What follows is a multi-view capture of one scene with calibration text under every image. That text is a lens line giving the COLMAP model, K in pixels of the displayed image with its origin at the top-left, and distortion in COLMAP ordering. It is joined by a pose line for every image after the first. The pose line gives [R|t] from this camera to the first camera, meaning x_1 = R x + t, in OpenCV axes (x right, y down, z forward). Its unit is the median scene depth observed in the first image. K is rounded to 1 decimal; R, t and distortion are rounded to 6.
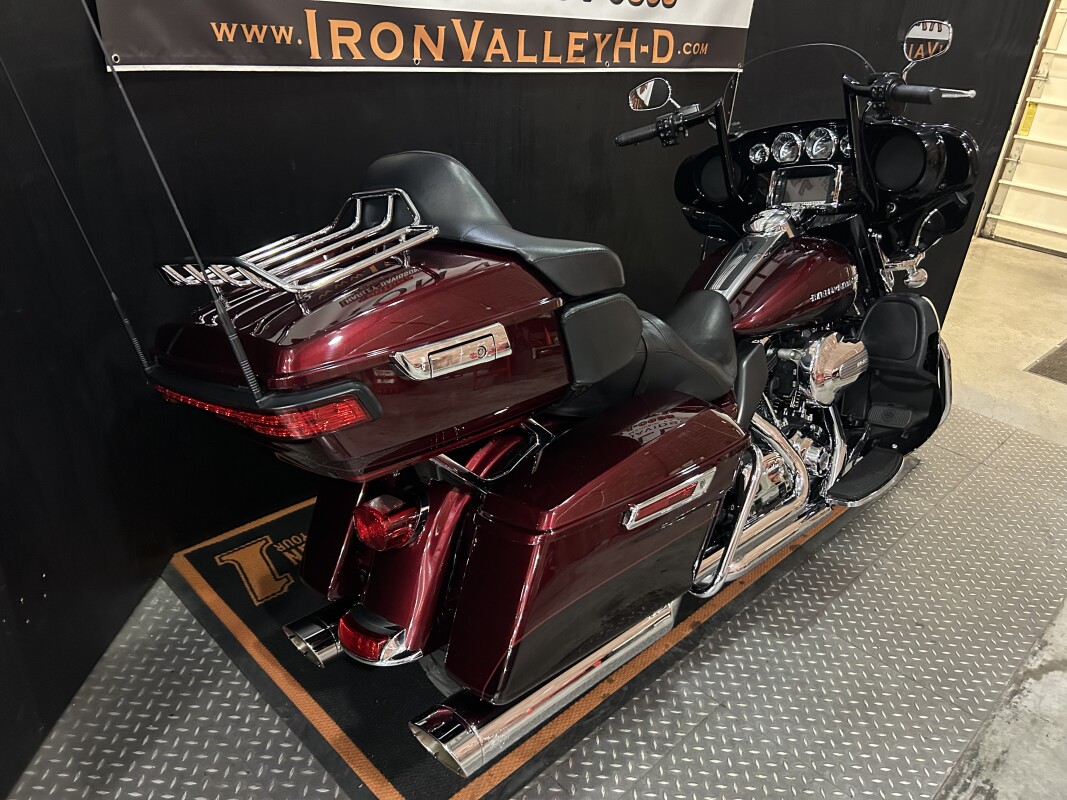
lens RADIAL K [[804.5, 0, 537.4], [0, 804.5, 398.0], [0, 0, 1]] dist [0.046422, -0.051026]
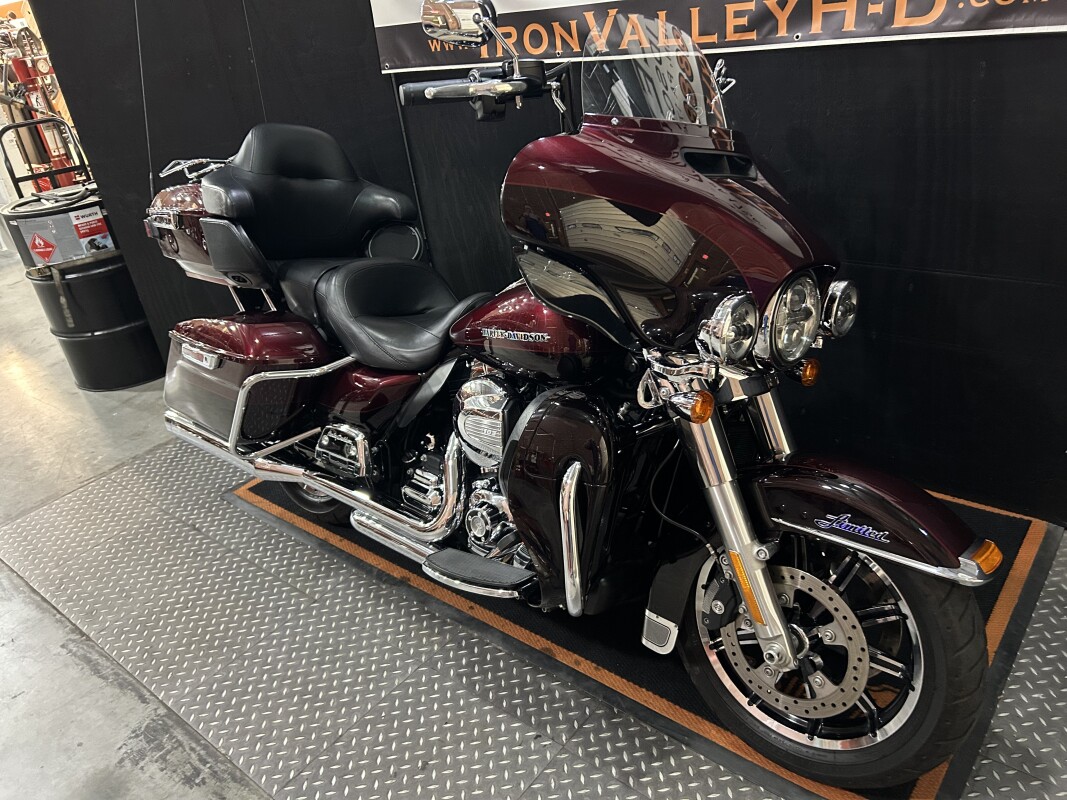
lens RADIAL K [[804.5, 0, 543.9], [0, 804.5, 404.1], [0, 0, 1]] dist [0.046422, -0.051026]
pose [[0.087930, 0.372119, -0.924011, 1.142000], [-0.327358, 0.886878, 0.326013, -0.348478], [0.940800, 0.273816, 0.199800, 0.903817]]
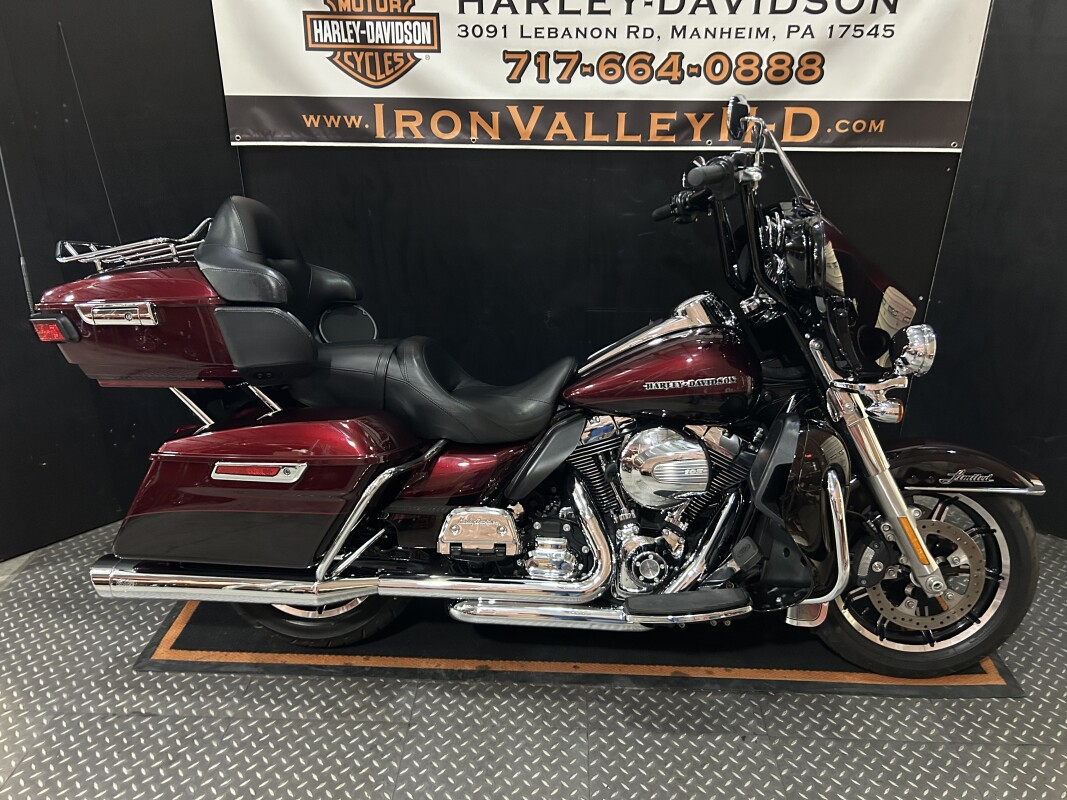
lens RADIAL K [[804.5, 0, 532.4], [0, 804.5, 399.5], [0, 0, 1]] dist [0.046422, -0.051026]
pose [[0.677912, 0.223872, -0.700226, 0.893903], [-0.283990, 0.958311, 0.031445, -0.098860], [0.678074, 0.177541, 0.713229, 0.248537]]
